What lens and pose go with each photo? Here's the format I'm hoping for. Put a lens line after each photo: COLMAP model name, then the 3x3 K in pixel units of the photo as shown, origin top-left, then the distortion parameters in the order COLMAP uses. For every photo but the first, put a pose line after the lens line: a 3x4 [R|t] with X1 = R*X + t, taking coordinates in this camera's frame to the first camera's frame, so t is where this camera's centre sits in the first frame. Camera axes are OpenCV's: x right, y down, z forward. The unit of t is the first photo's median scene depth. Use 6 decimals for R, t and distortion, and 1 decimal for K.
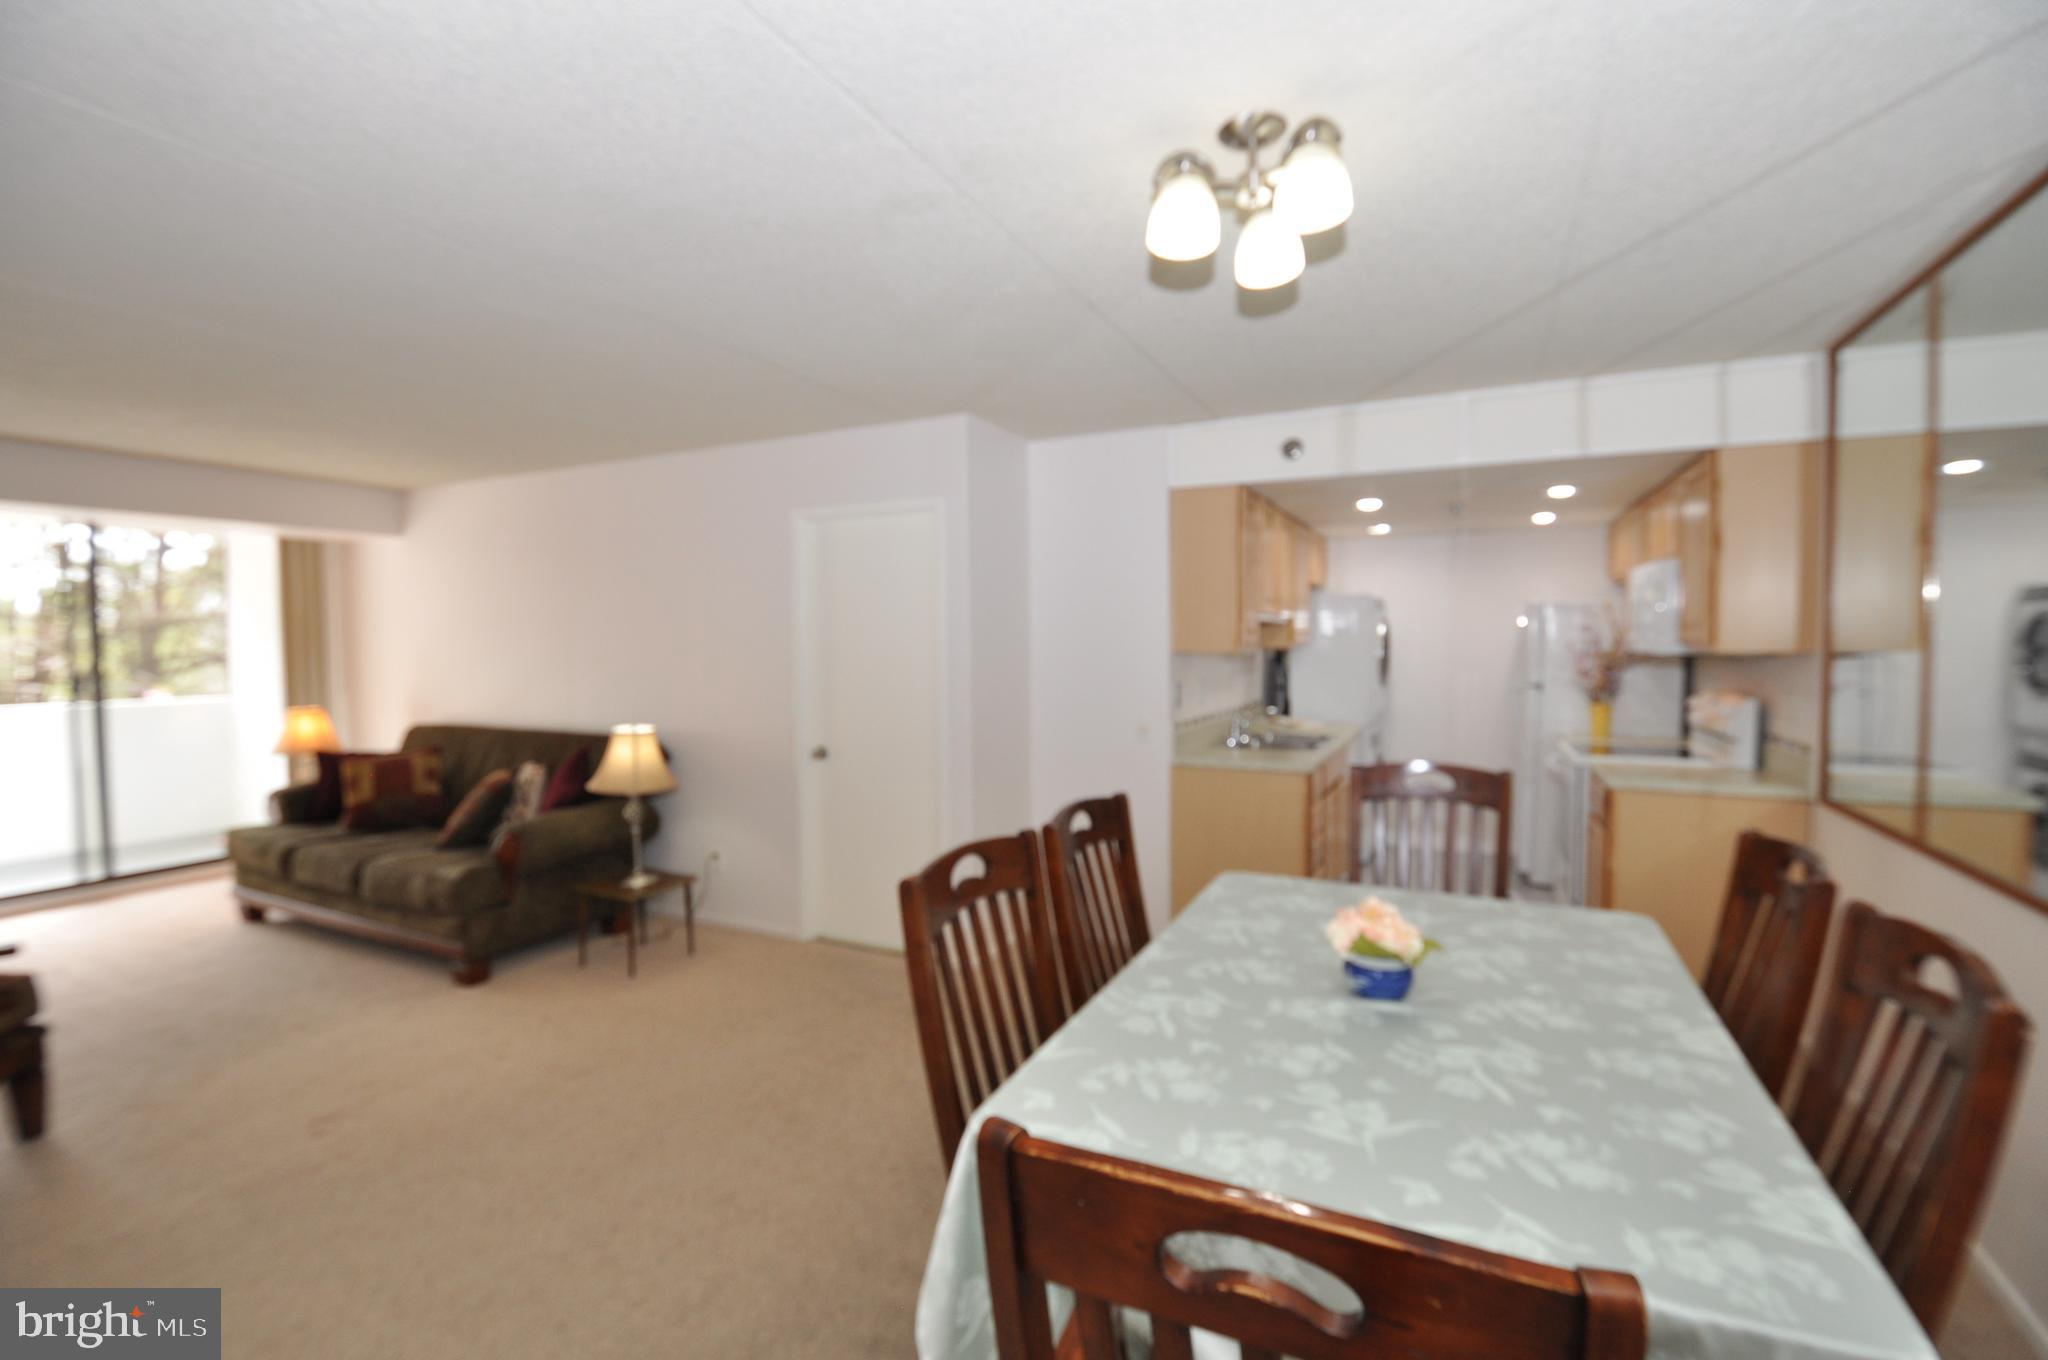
lens RADIAL K [[883.2, 0, 1024.0], [0, 883.2, 680.0], [0, 0, 1]] dist [-0.000343, -0.000049]
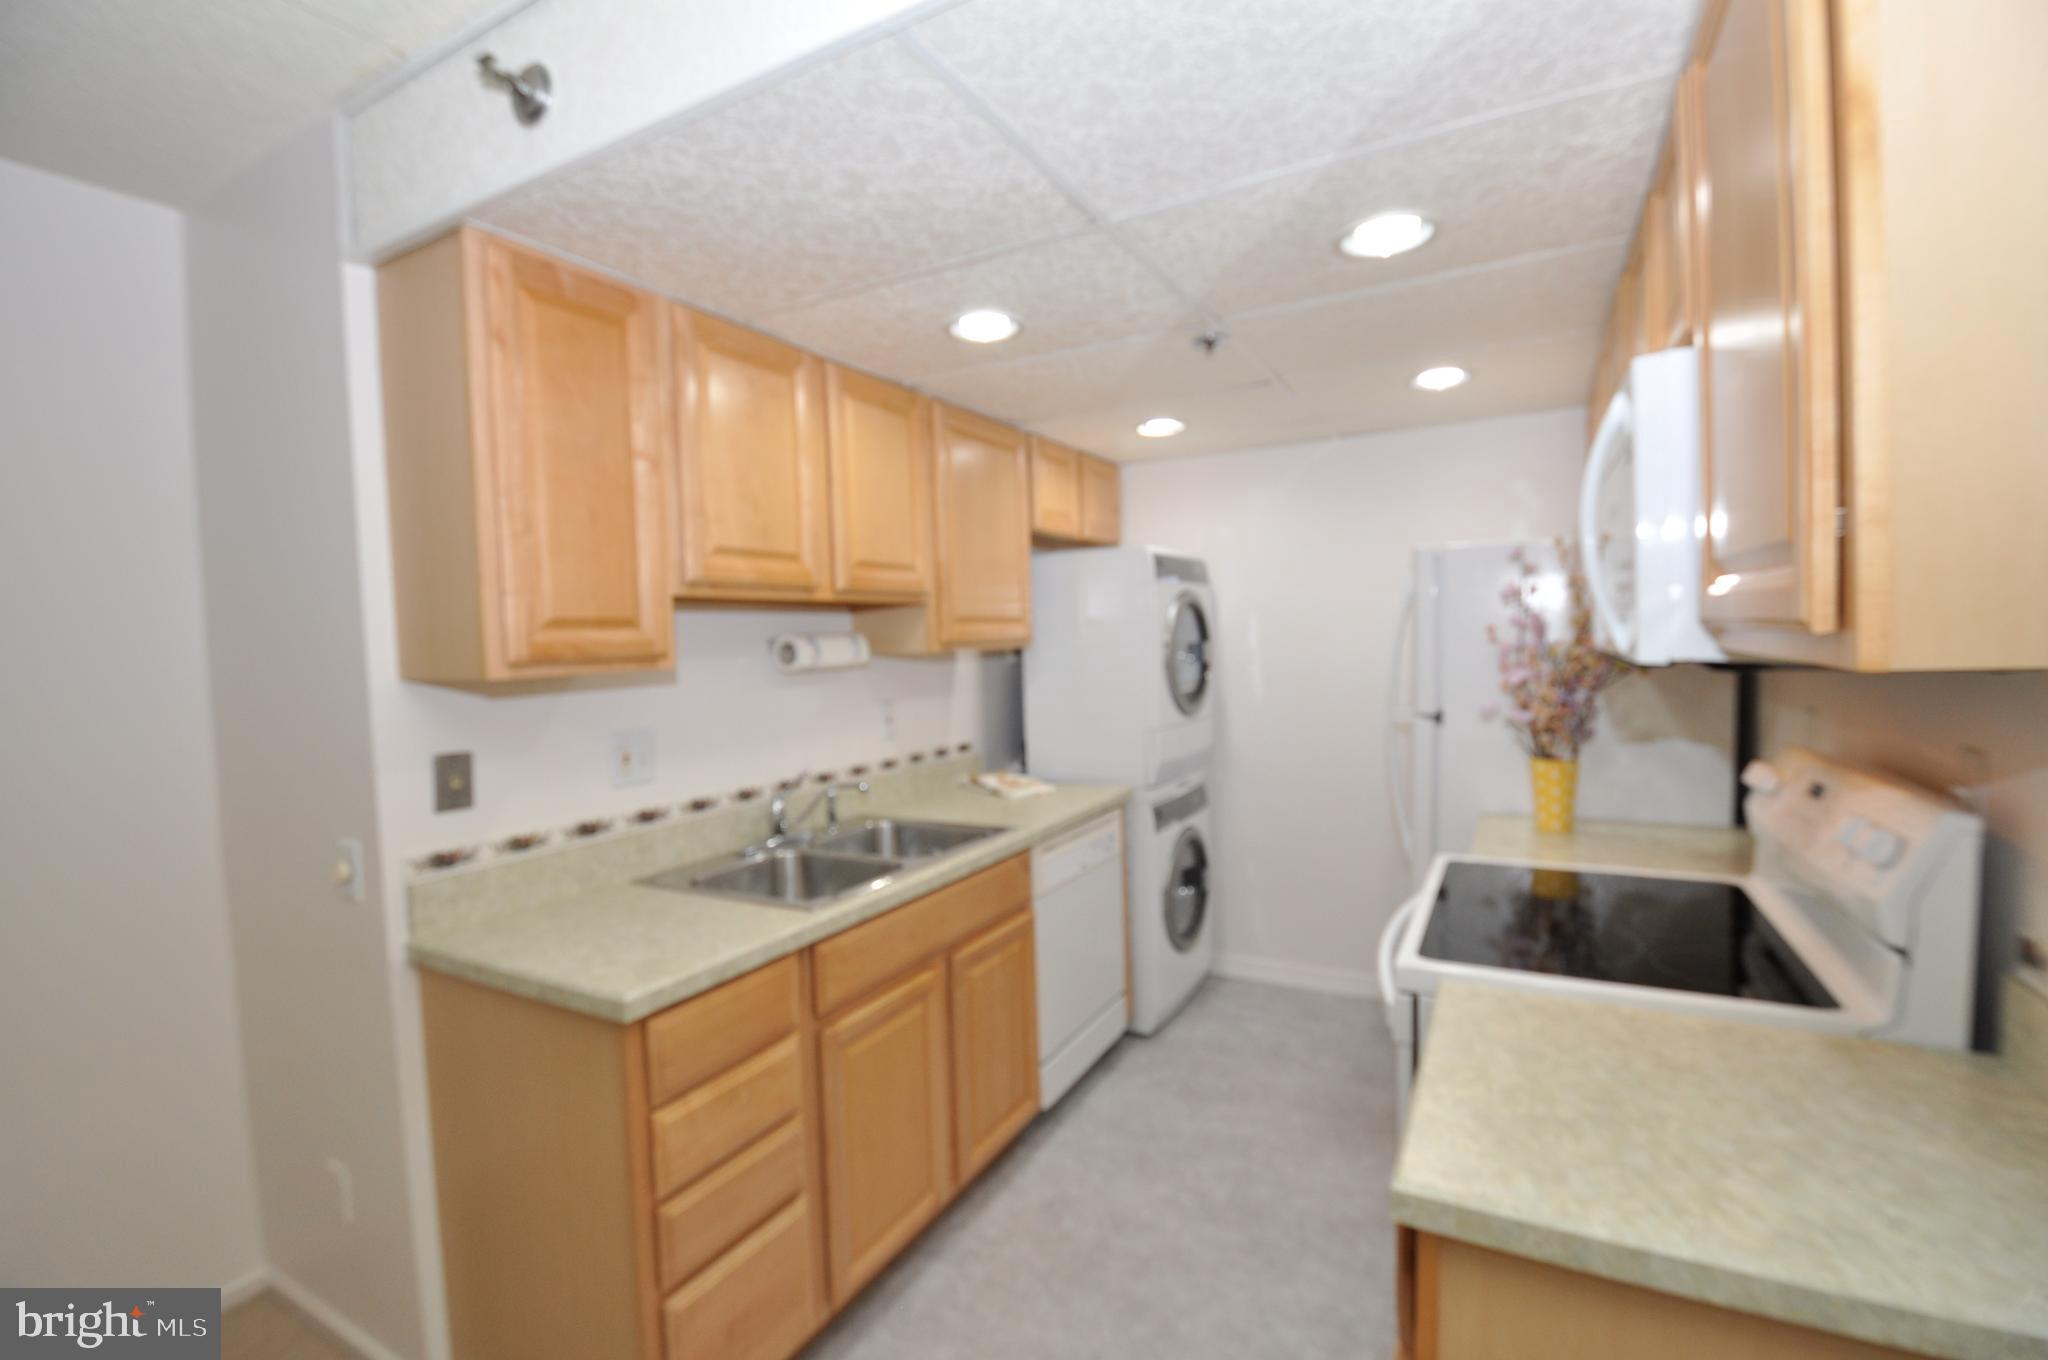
lens RADIAL K [[901.1, 0, 1024.0], [0, 901.1, 680.0], [0, 0, 1]] dist [-0.001977, -0.000237]
pose [[0.999574, -0.009980, -0.027430, 0.384301], [0.010421, 0.999818, 0.015975, -0.026312], [0.027266, -0.016254, 0.999496, 0.510796]]
